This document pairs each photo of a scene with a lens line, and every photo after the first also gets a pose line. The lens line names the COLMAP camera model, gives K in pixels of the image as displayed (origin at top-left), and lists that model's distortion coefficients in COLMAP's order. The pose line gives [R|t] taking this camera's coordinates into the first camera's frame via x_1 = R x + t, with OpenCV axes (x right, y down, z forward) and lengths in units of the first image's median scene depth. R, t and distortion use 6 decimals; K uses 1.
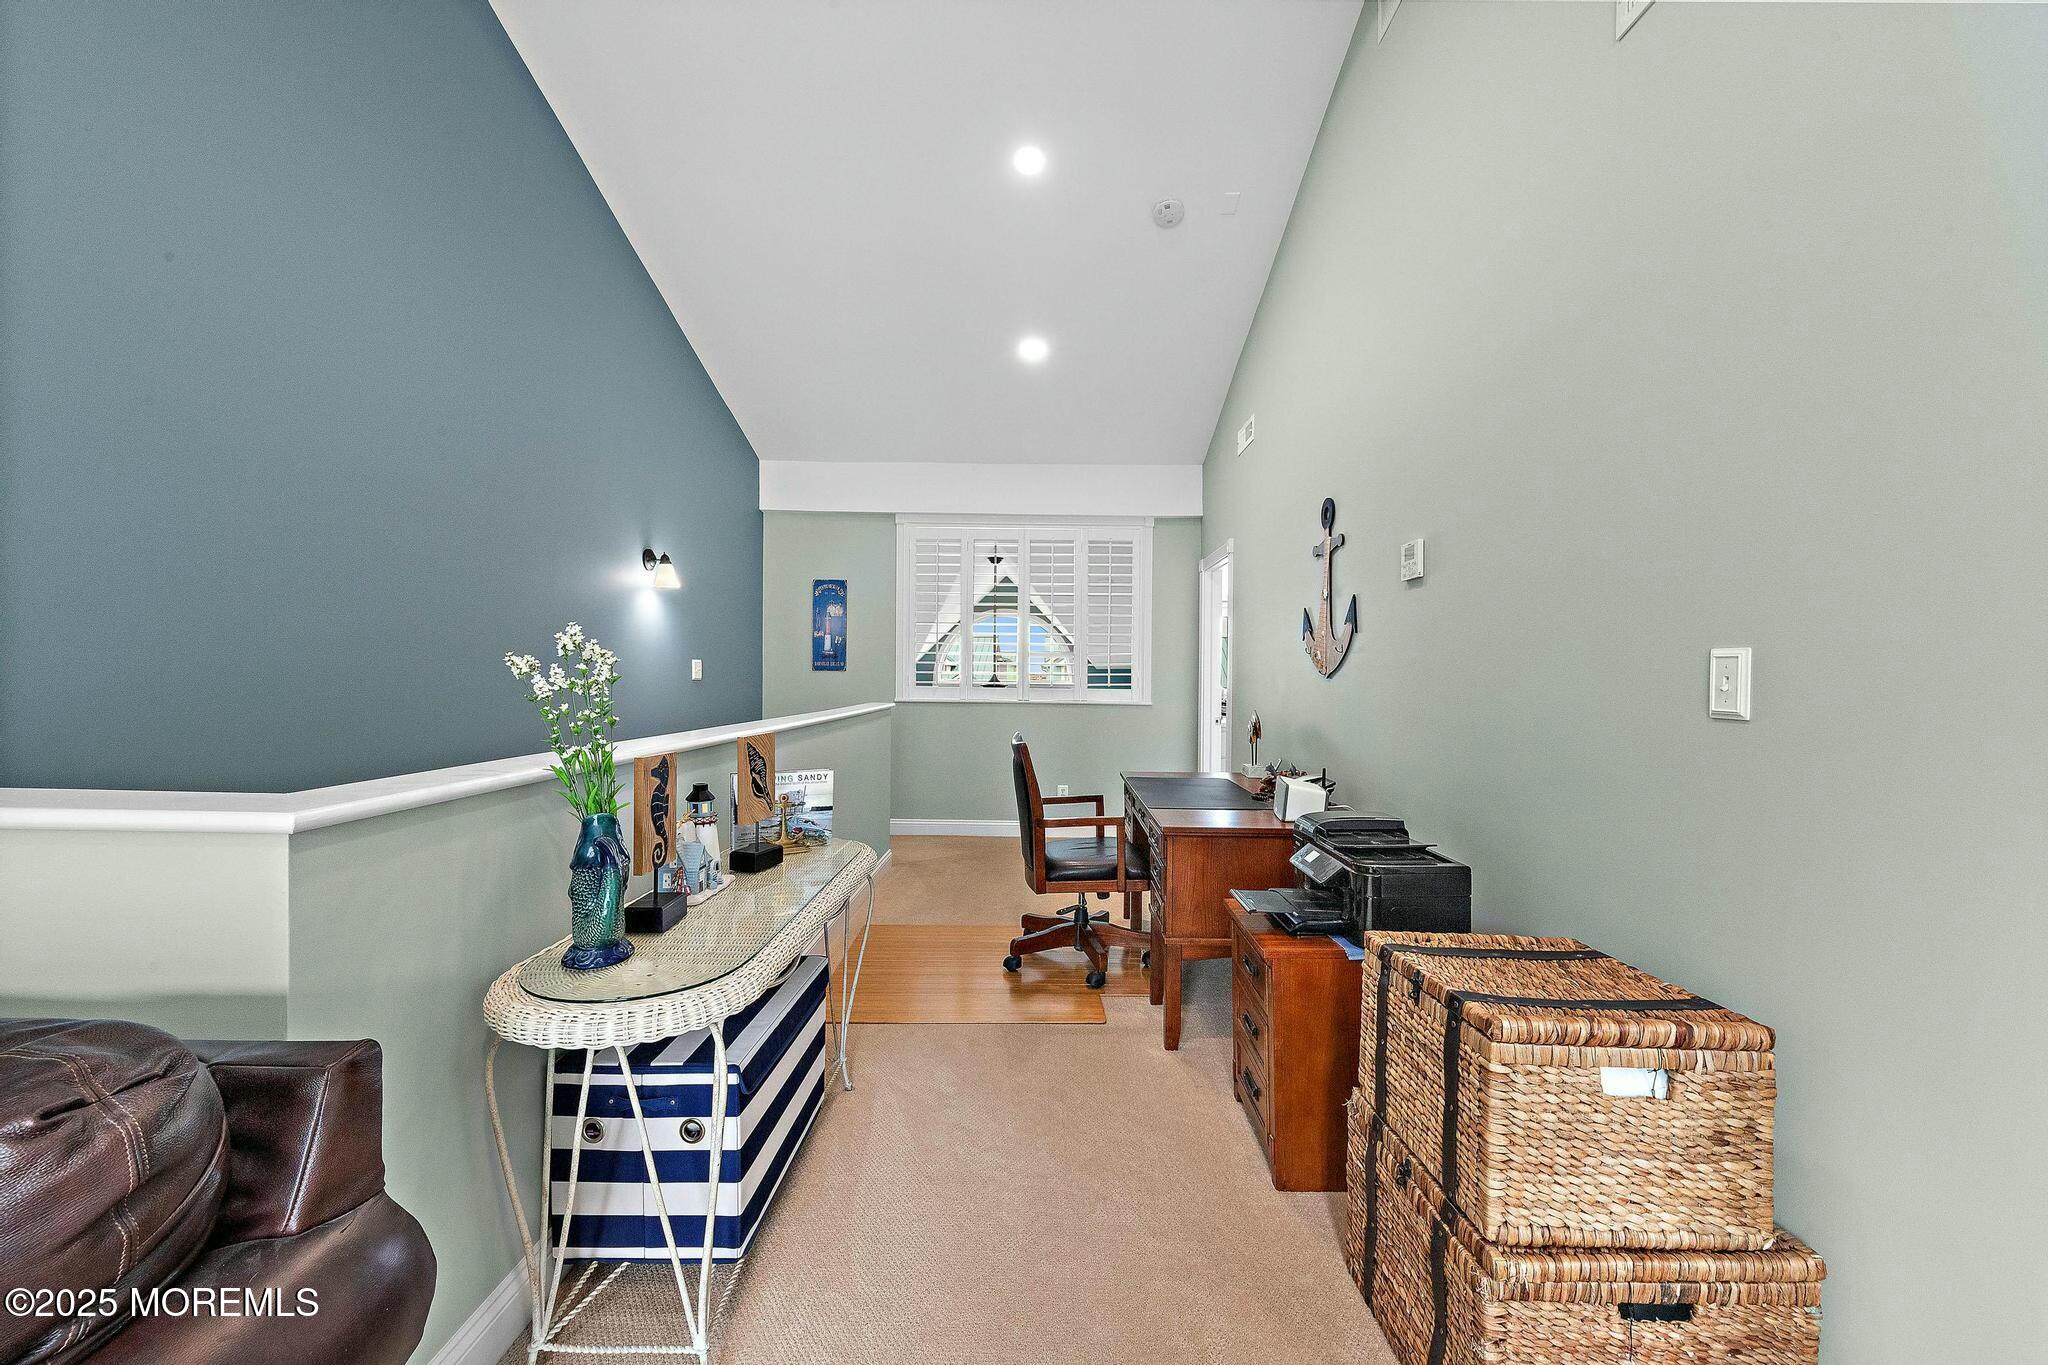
lens RADIAL K [[800.2, 0, 1034.7], [0, 800.2, 676.0], [0, 0, 1]] dist [0.004858, -0.000042]
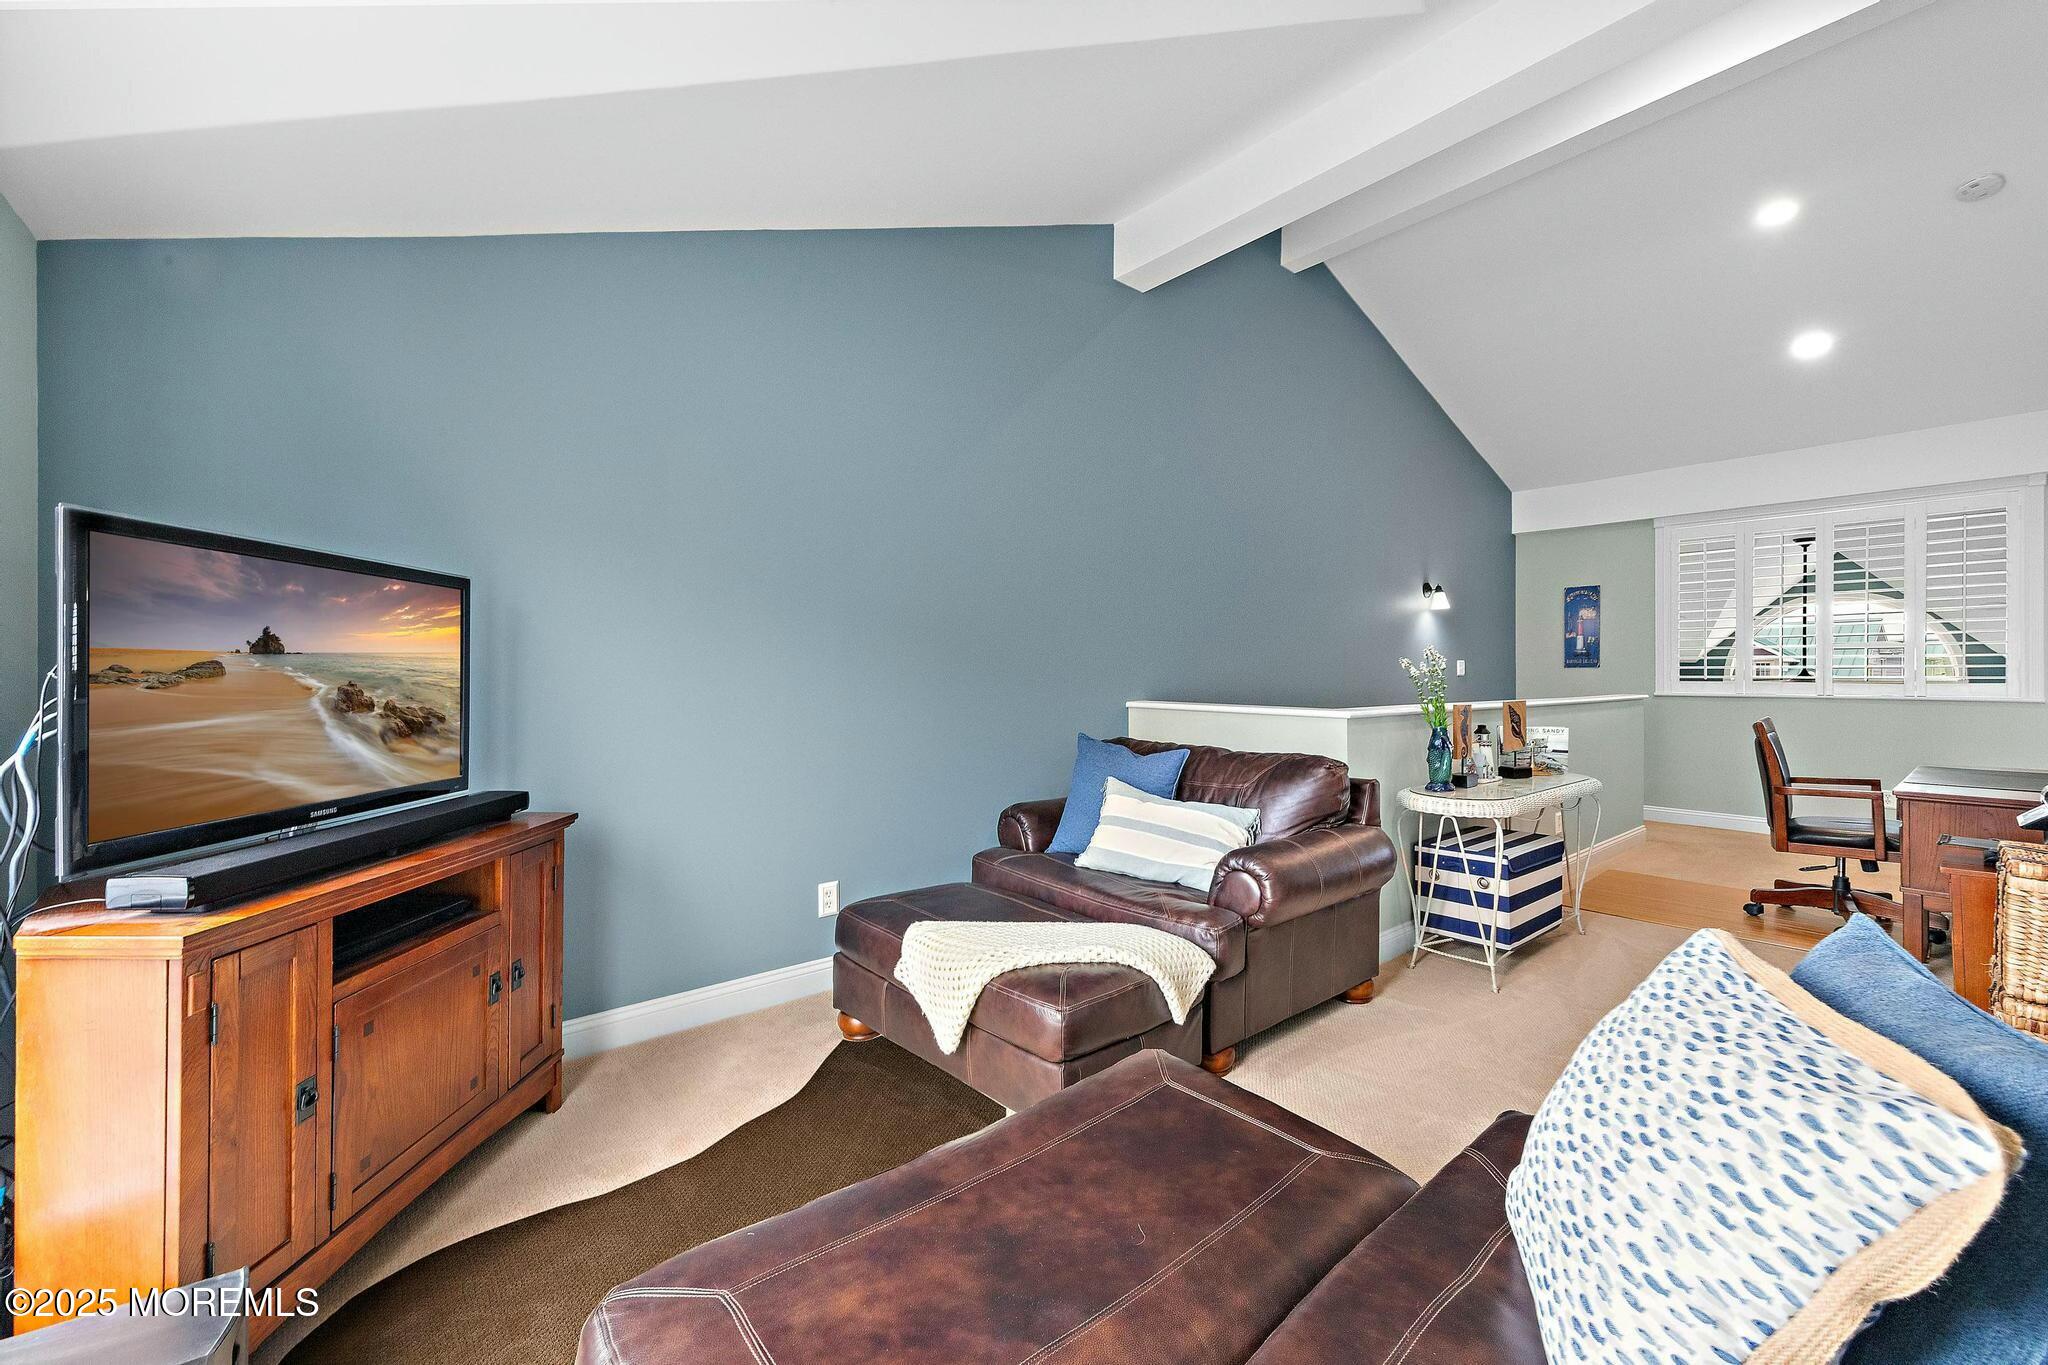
lens RADIAL K [[800.2, 0, 1034.7], [0, 800.2, 676.0], [0, 0, 1]] dist [0.004858, -0.000042]
pose [[0.646967, -0.009018, -0.762465, 0.187033], [0.006234, 0.999959, -0.006537, 0.014066], [0.762493, -0.000524, 0.646997, -0.561871]]
